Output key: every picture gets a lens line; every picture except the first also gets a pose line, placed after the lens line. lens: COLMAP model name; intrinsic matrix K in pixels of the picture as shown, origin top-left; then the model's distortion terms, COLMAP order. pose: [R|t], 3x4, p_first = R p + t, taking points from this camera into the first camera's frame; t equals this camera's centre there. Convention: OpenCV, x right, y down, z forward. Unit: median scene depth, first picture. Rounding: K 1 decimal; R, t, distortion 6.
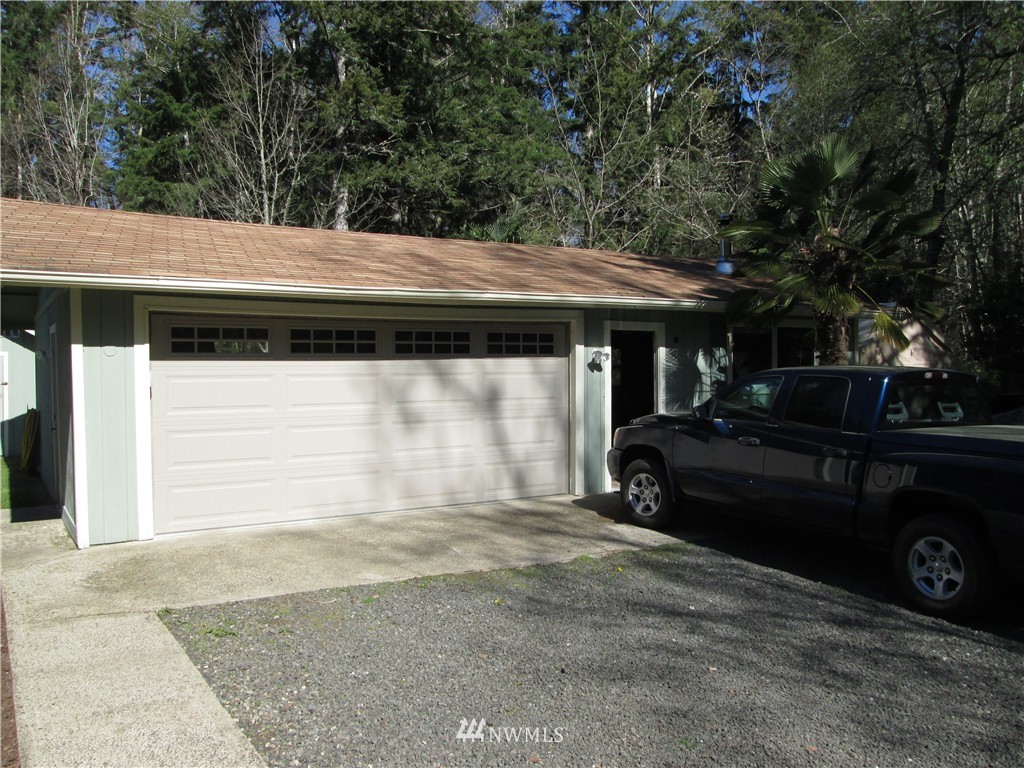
lens RADIAL K [[862.8, 0, 508.9], [0, 862.8, 379.9], [0, 0, 1]] dist [-0.021075, 0.012576]
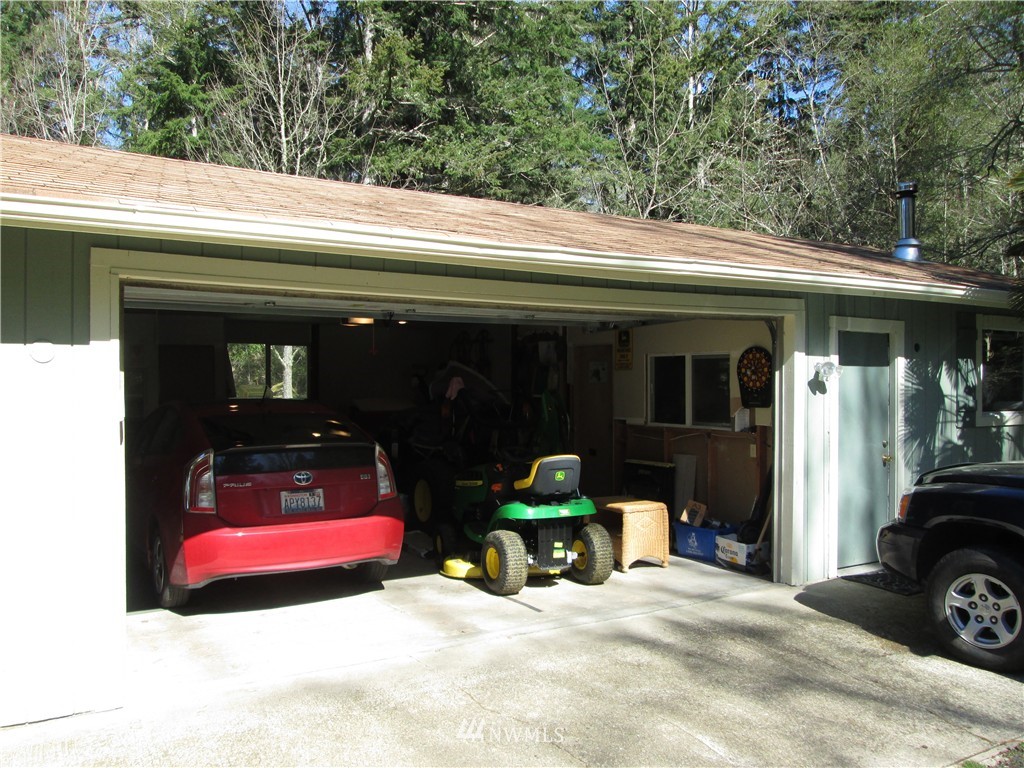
lens RADIAL K [[862.8, 0, 515.4], [0, 862.8, 387.4], [0, 0, 1]] dist [-0.021075, 0.012576]
pose [[0.999966, 0.008244, 0.000284, -0.042502], [-0.008243, 0.999954, -0.004826, -0.003033], [-0.000324, 0.004824, 0.999988, 0.115521]]
